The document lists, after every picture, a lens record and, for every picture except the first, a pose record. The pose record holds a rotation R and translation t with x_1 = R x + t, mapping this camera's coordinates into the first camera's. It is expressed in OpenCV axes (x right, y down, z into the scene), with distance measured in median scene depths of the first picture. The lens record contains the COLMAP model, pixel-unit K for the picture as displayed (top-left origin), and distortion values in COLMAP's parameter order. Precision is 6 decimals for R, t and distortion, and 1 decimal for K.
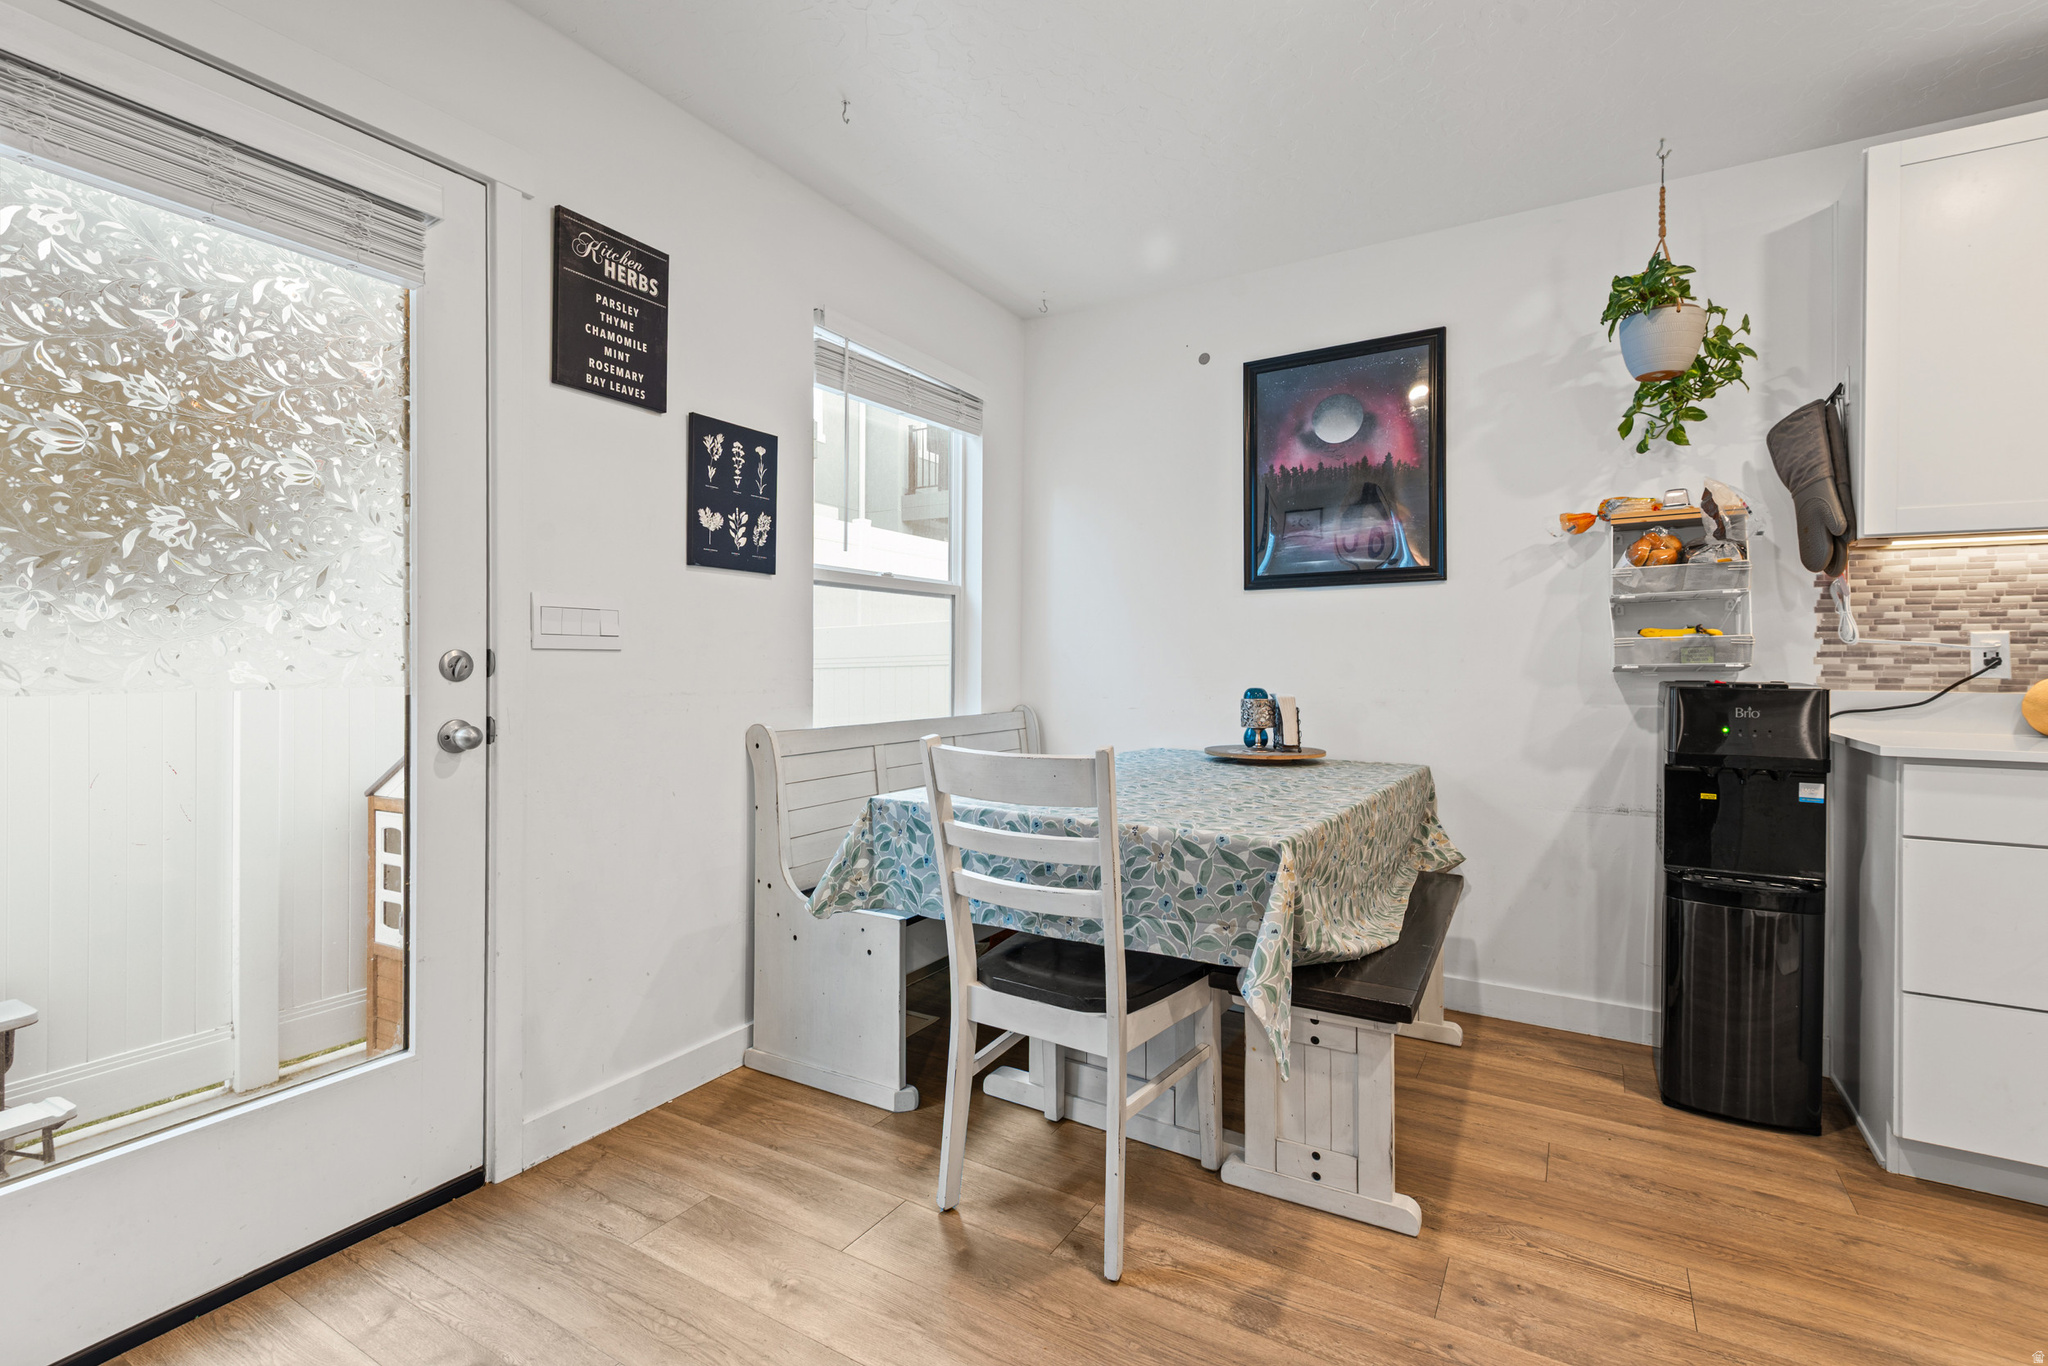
lens RADIAL K [[946.6, 0, 1046.6], [0, 946.6, 658.7], [0, 0, 1]] dist [0.038049, -0.013793]
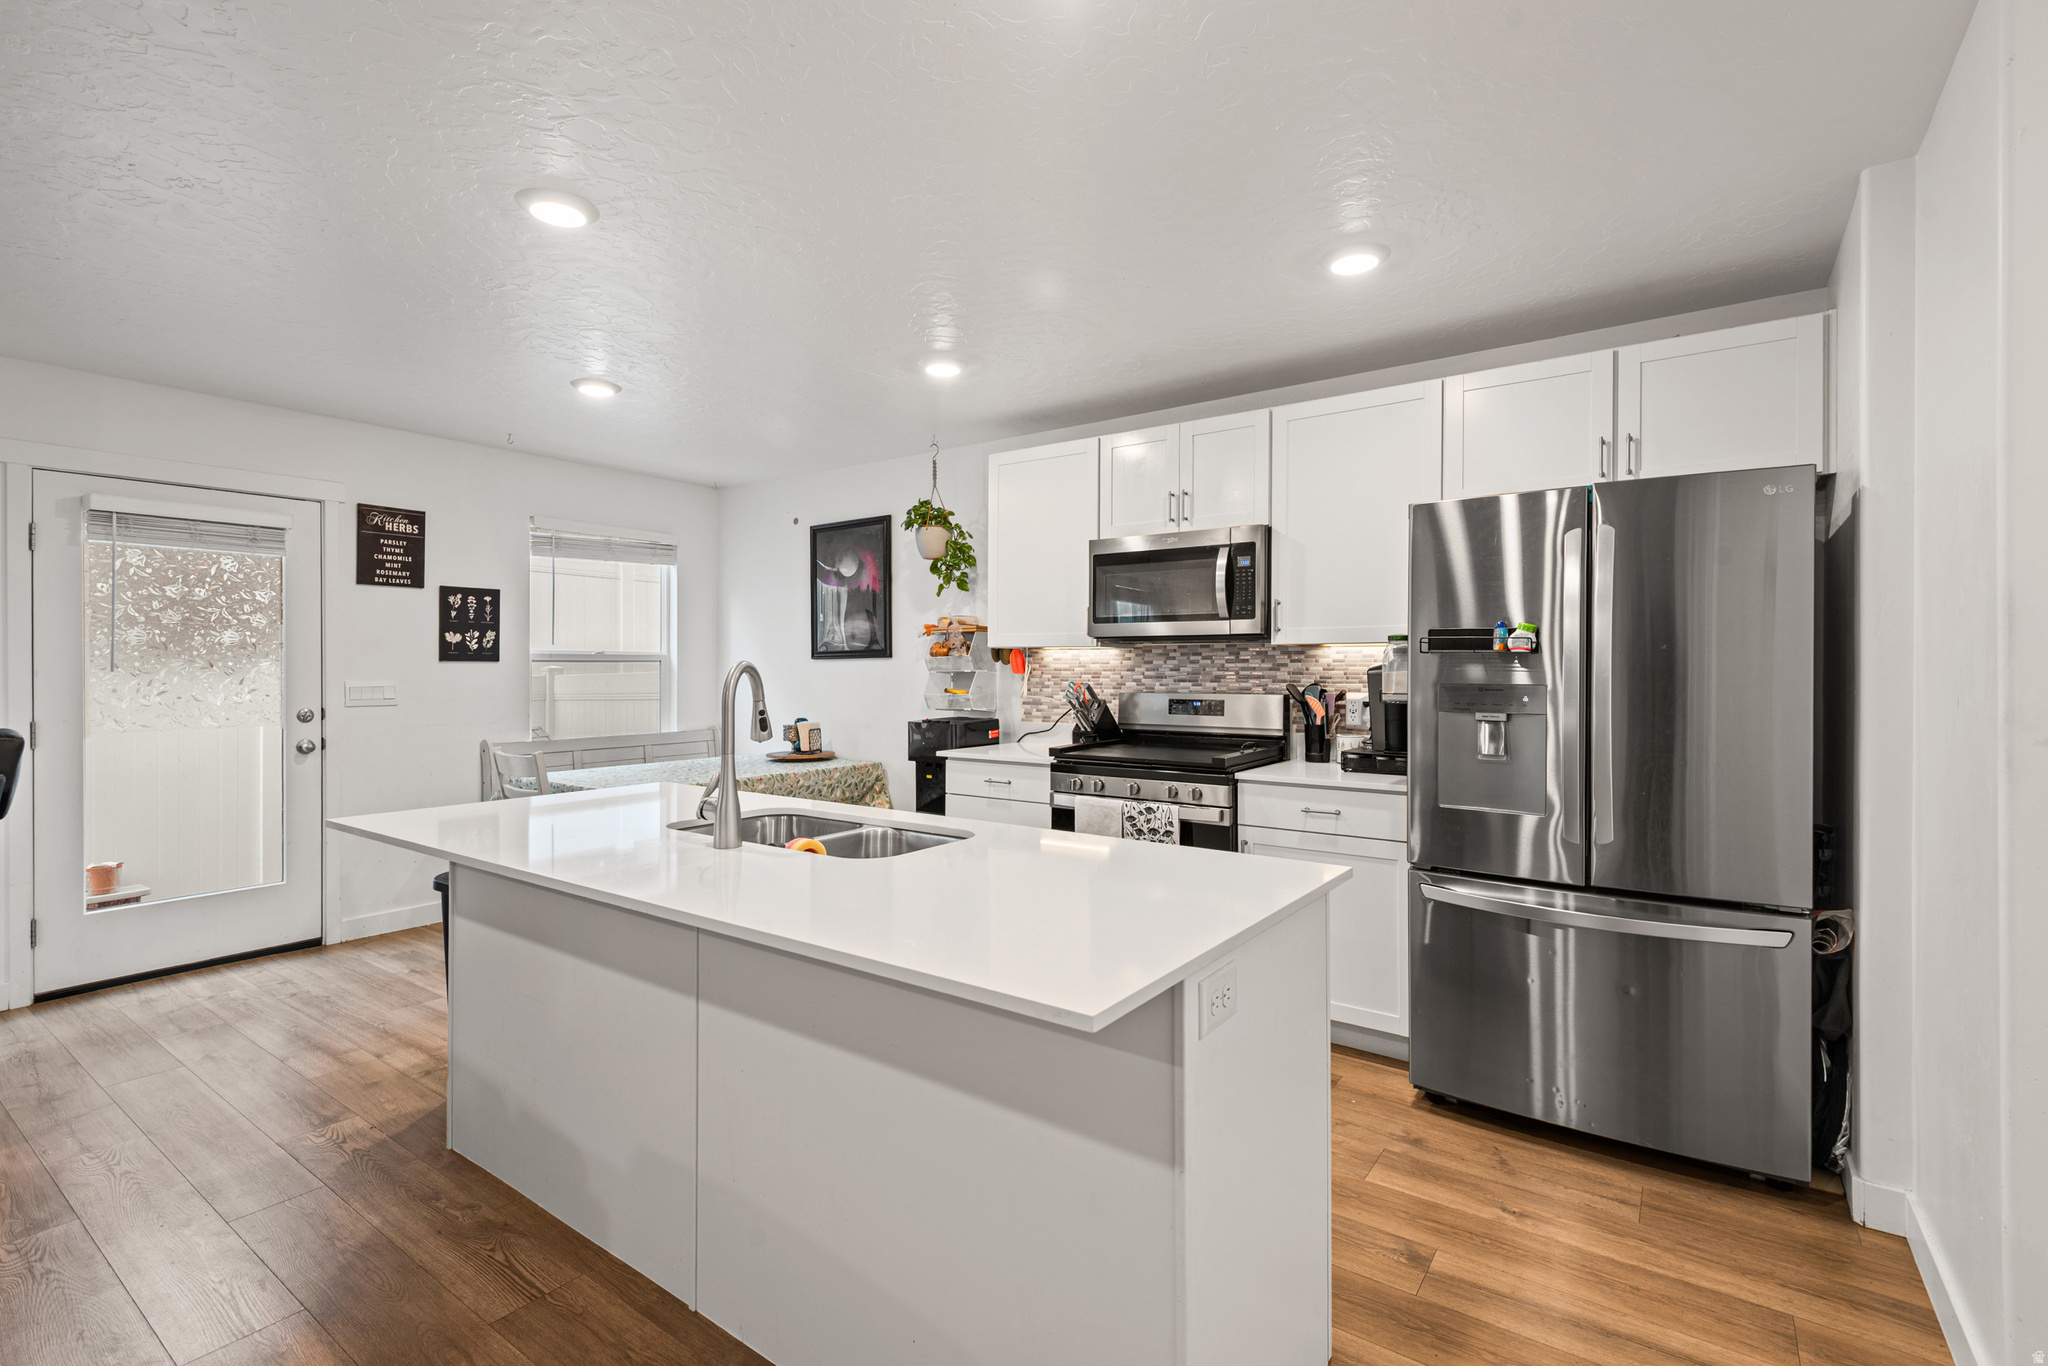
lens RADIAL K [[915.6, 0, 1027.2], [0, 915.6, 663.4], [0, 0, 1]] dist [0.030984, -0.014463]
pose [[0.996126, -0.004257, -0.087837, 0.991916], [0.004230, 0.999991, -0.000504, -0.083513], [0.087839, 0.000130, 0.996135, -0.806556]]
